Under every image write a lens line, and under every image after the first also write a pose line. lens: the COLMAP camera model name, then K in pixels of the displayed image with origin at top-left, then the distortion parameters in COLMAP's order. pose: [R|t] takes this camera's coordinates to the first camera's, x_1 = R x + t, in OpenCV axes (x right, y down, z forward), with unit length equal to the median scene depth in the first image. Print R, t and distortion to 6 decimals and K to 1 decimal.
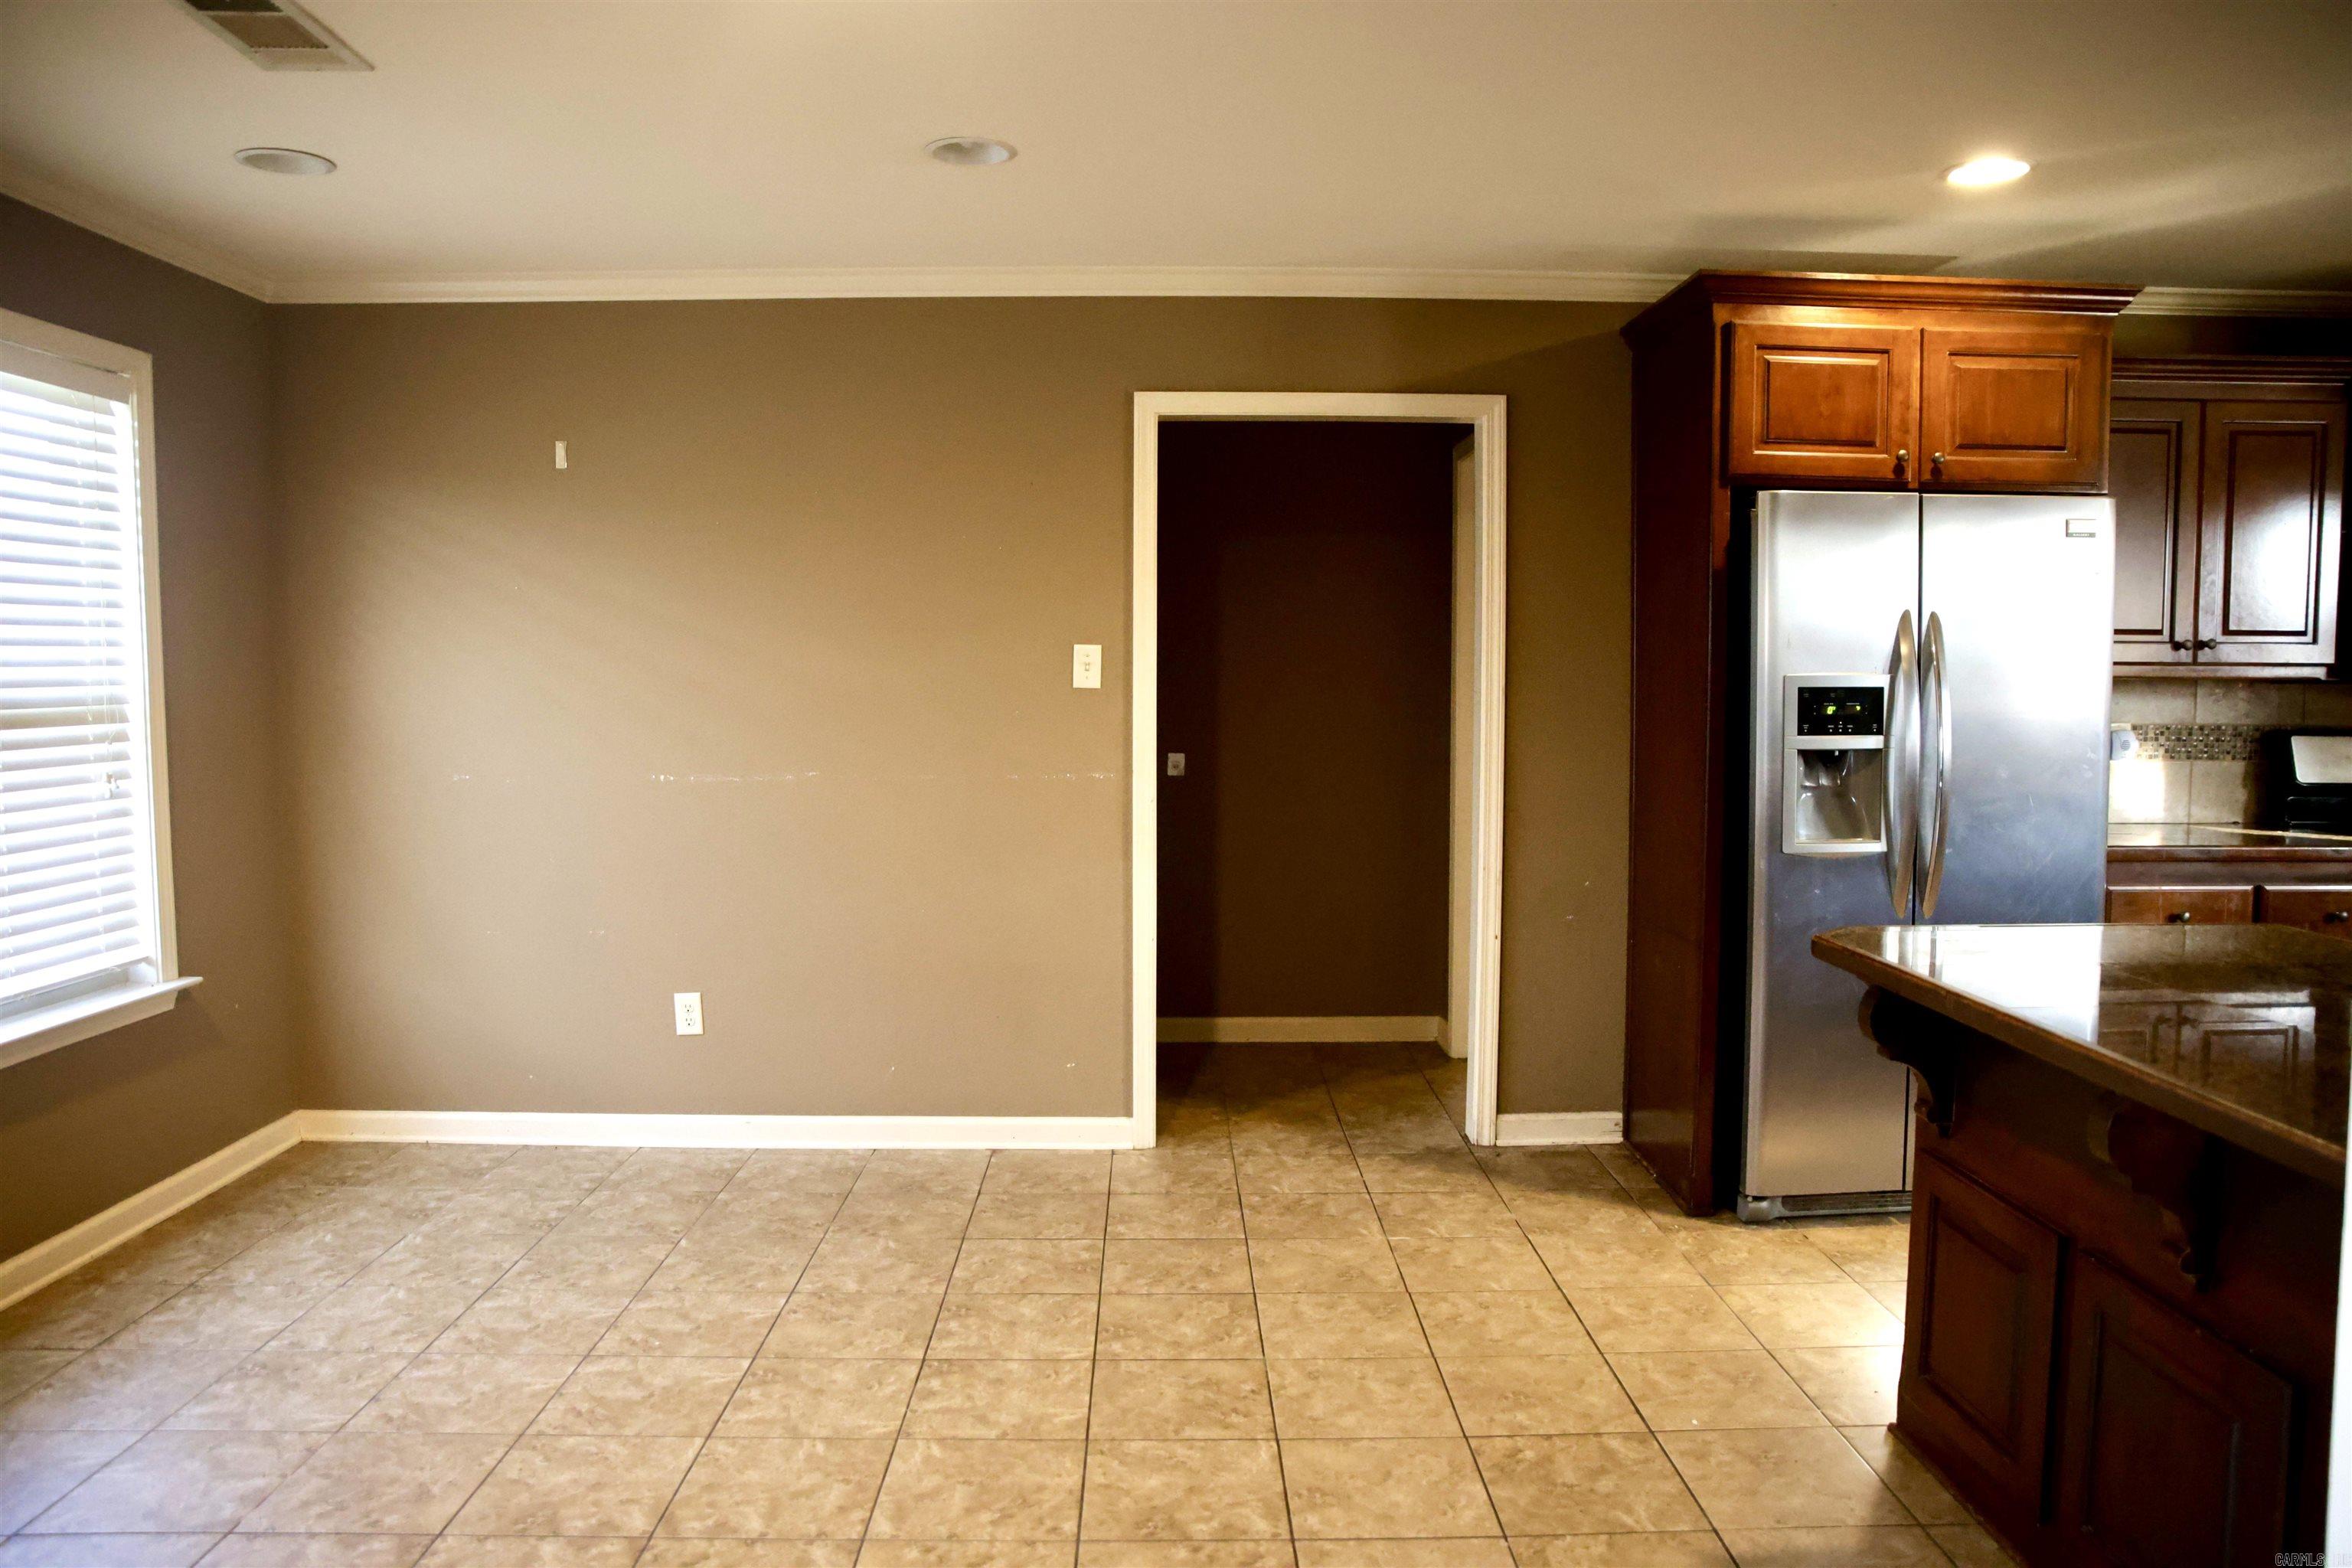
lens RADIAL K [[1588.2, 0, 1182.1], [0, 1588.2, 779.3], [0, 0, 1]] dist [-0.126500, 0.088922]
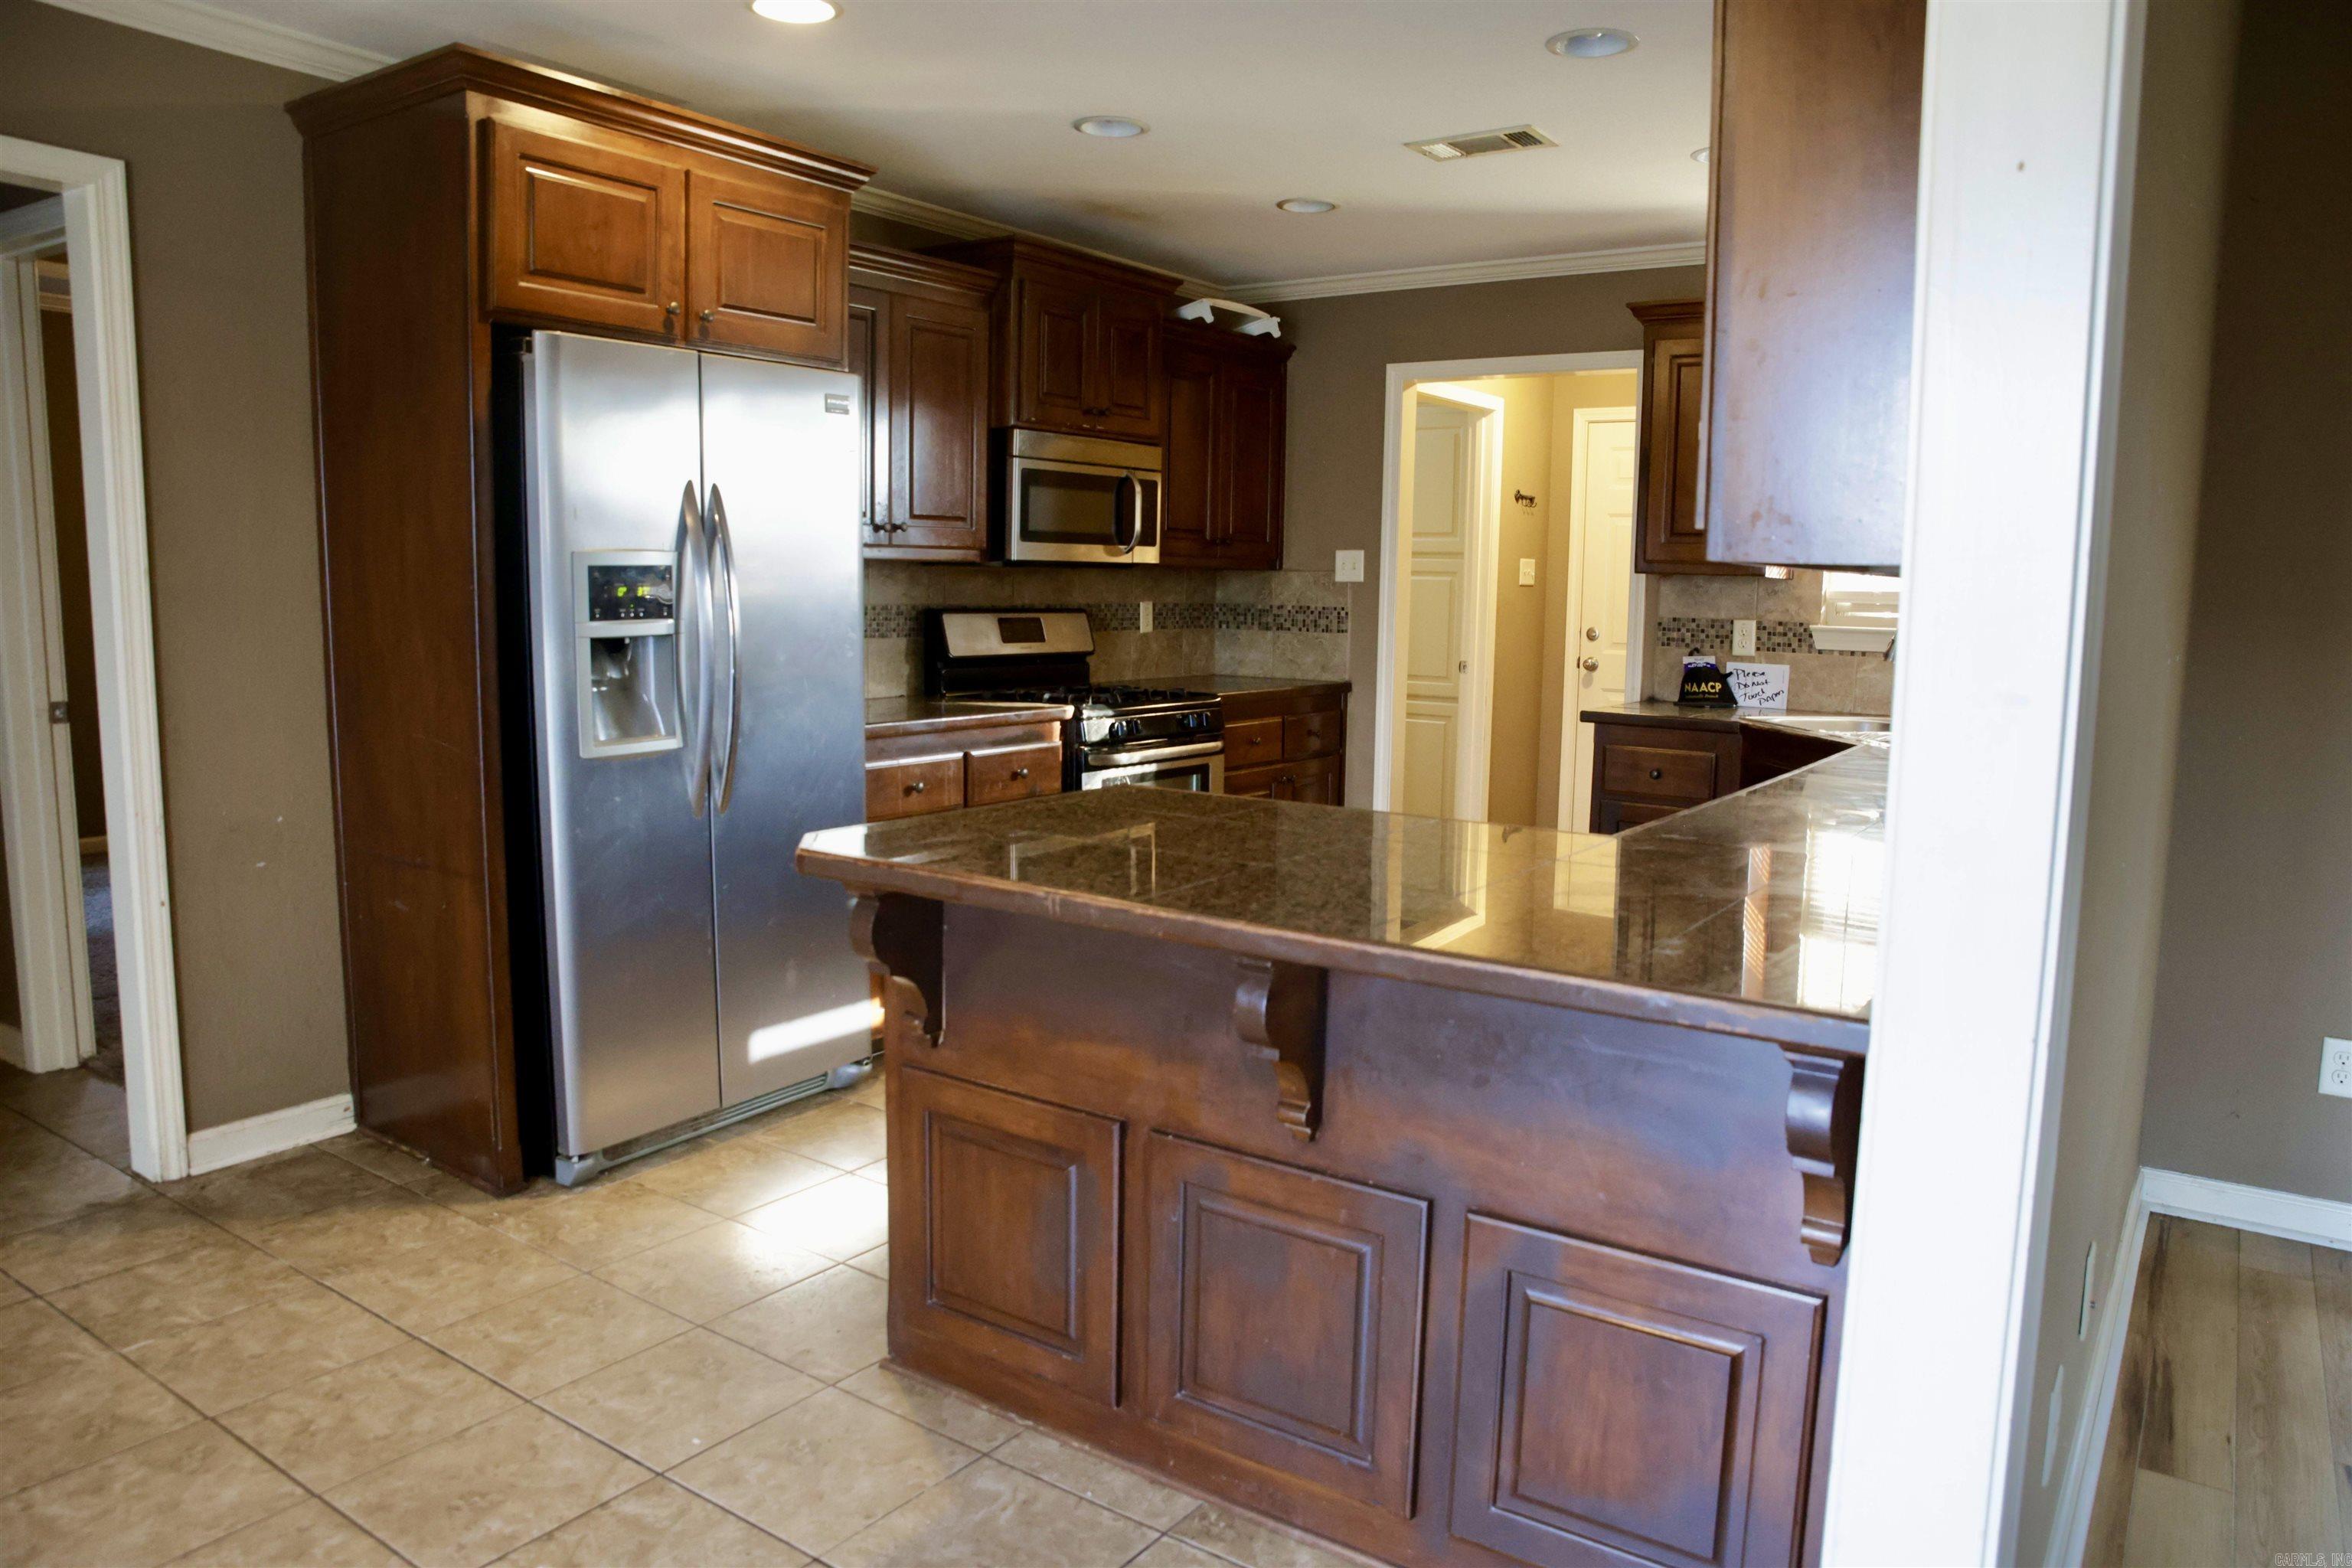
lens RADIAL K [[1588.2, 0, 1182.1], [0, 1588.2, 779.3], [0, 0, 1]] dist [-0.126500, 0.088922]
pose [[0.582845, -0.094880, 0.807025, -0.117237], [0.038797, 0.995276, 0.088992, -0.005322], [-0.811657, -0.020558, 0.583773, 0.224139]]
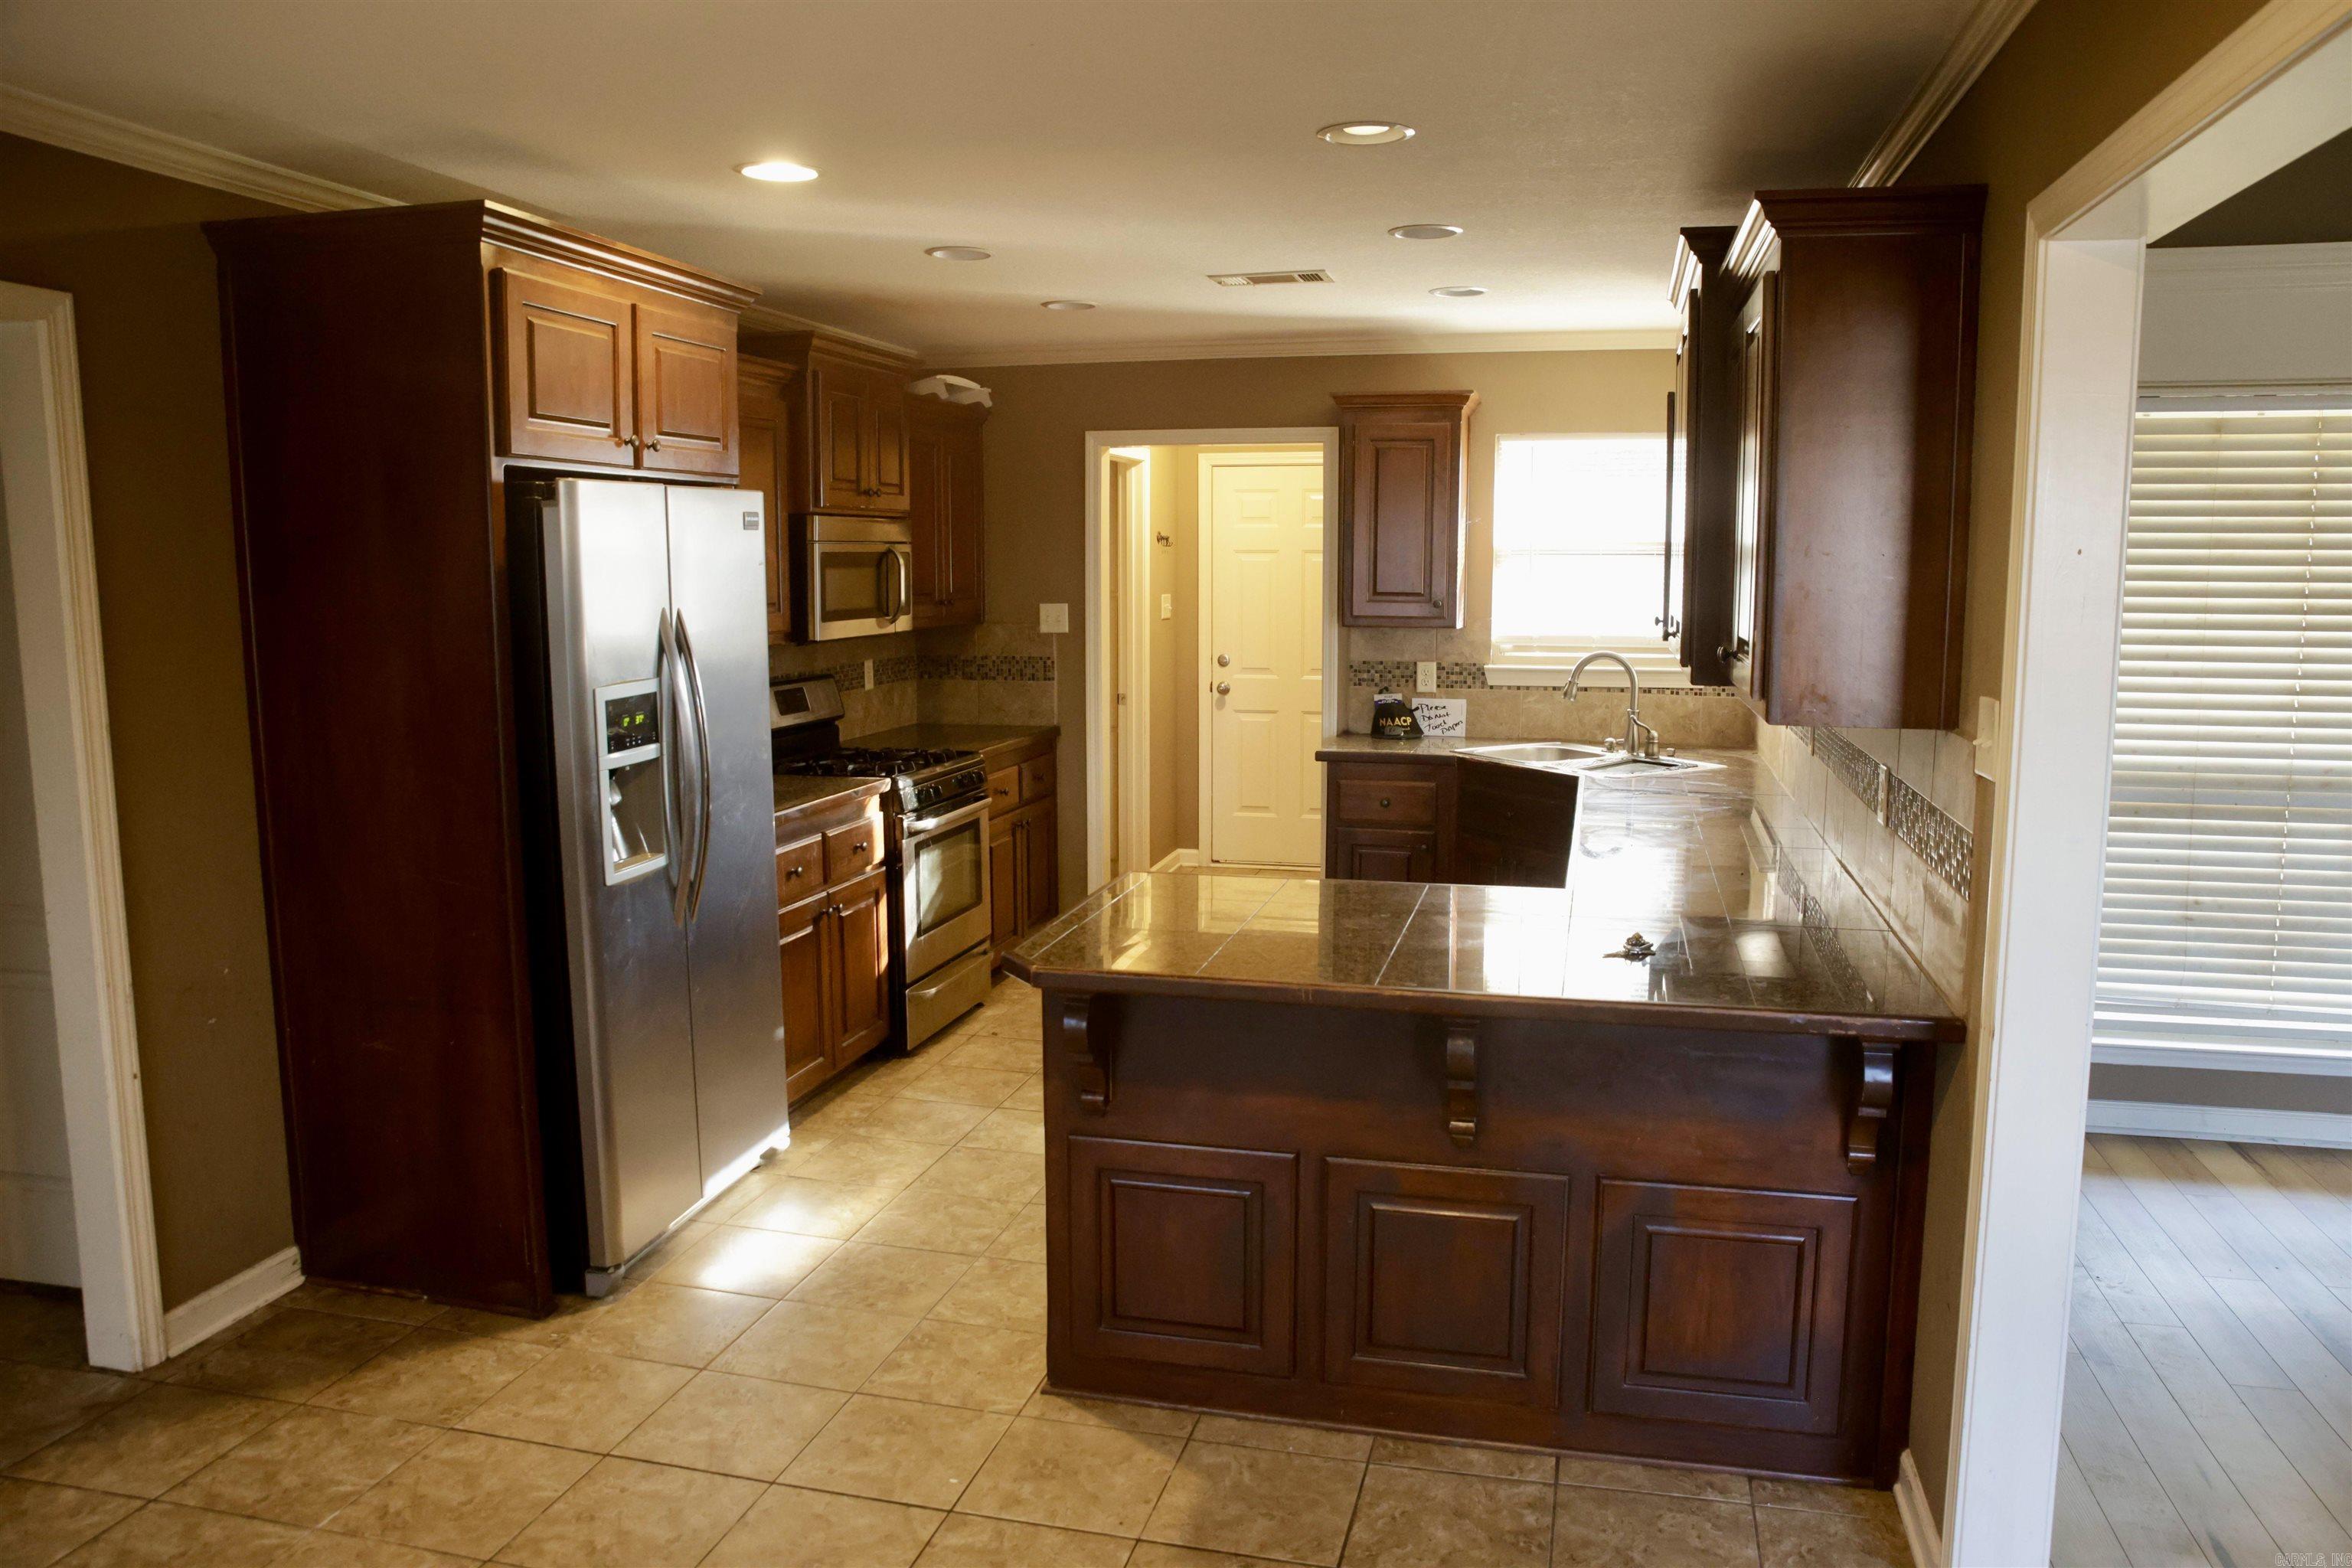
lens RADIAL K [[1660.4, 0, 1176.0], [0, 1660.4, 784.0], [0, 0, 1]] dist [-0.135409, 0.111281]
pose [[0.258734, -0.133663, 0.956656, -0.413491], [0.067257, 0.990469, 0.120197, -0.100346], [-0.963604, 0.033242, 0.265257, 0.429159]]
